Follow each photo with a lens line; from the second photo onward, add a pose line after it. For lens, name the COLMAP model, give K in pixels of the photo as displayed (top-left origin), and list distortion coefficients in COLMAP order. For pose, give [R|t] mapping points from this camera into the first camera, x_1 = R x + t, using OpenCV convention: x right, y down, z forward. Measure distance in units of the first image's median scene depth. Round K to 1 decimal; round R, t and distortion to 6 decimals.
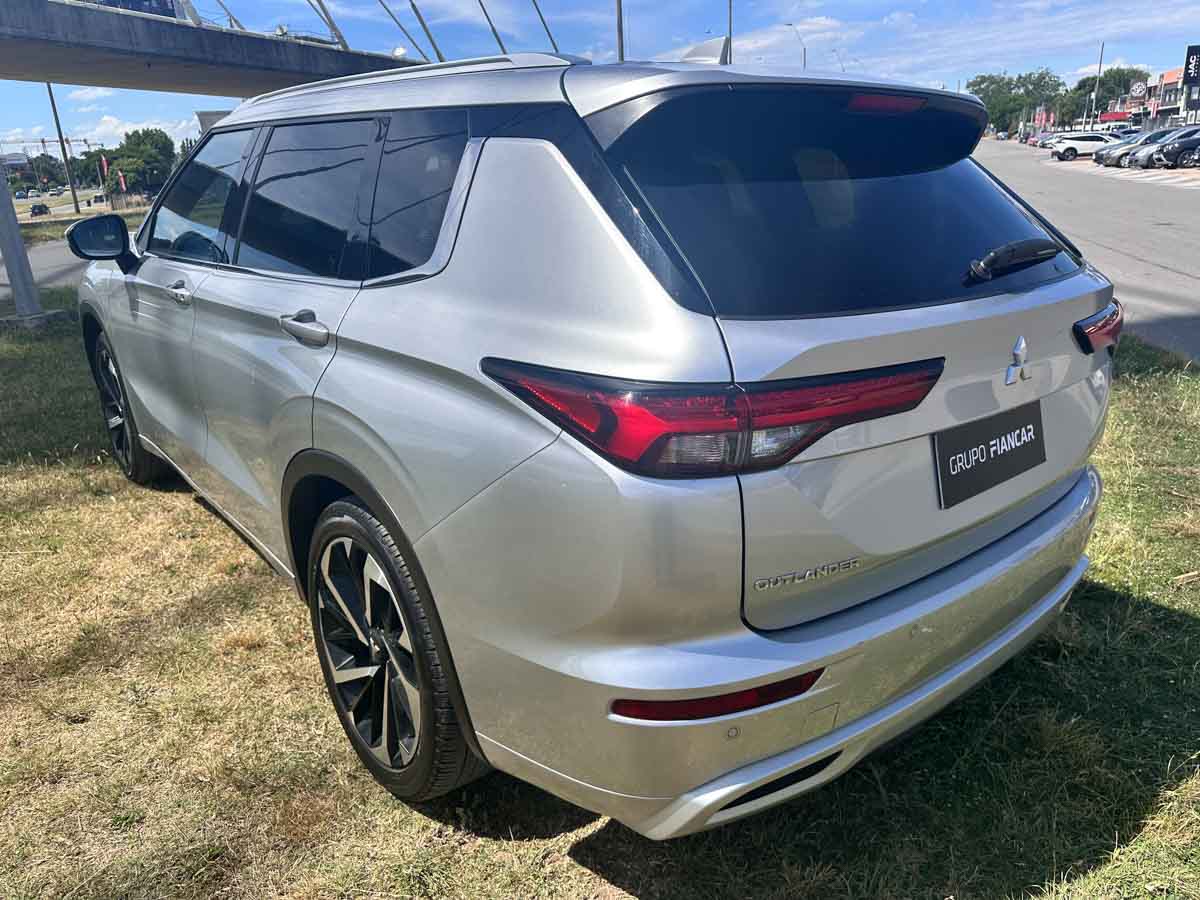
lens RADIAL K [[870.1, 0, 600.8], [0, 870.1, 425.7], [0, 0, 1]] dist [0.084588, -0.092893]
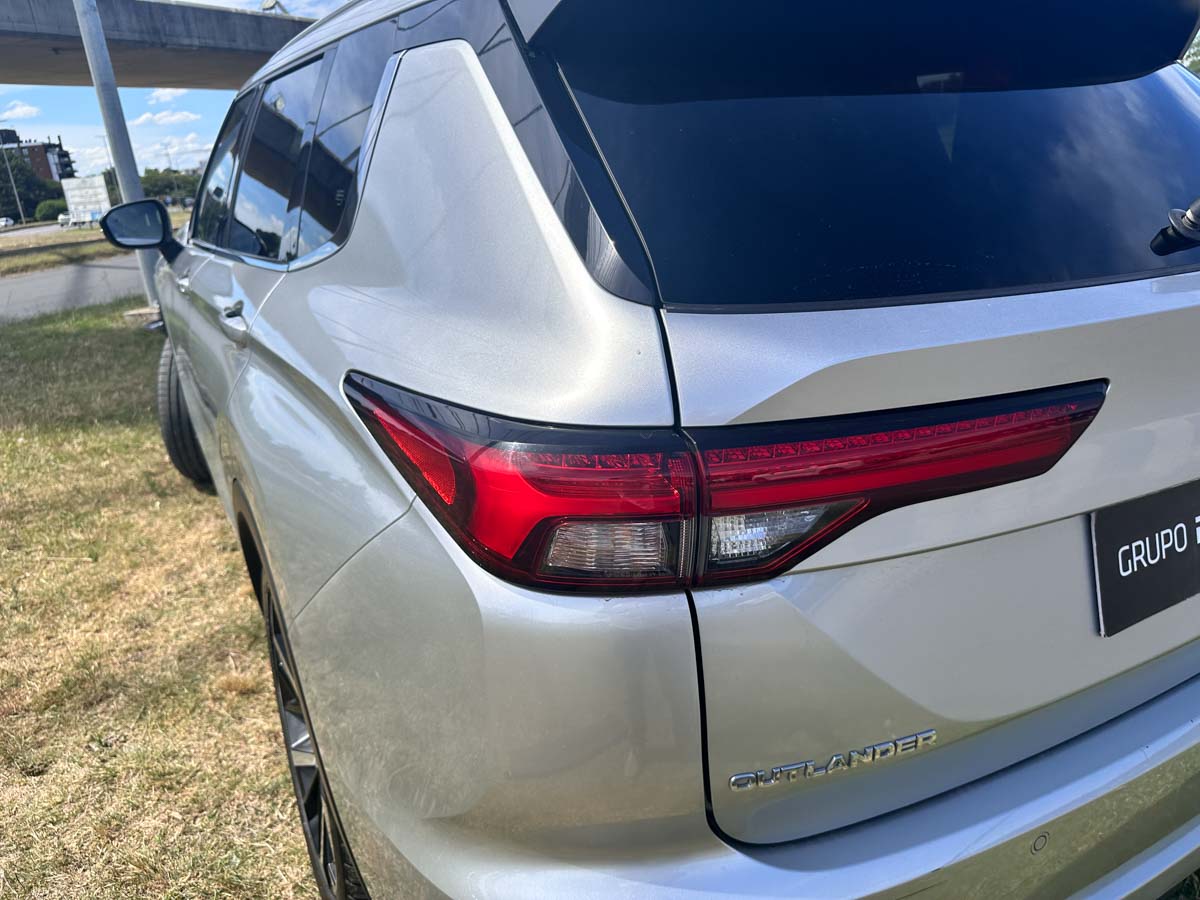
lens RADIAL K [[870.1, 0, 600.8], [0, 870.1, 425.7], [0, 0, 1]] dist [0.084588, -0.092893]
pose [[0.983615, 0.020943, -0.179059, 0.161135], [-0.019246, 0.999752, 0.011205, -0.044165], [0.179249, -0.007575, 0.983775, 0.358178]]
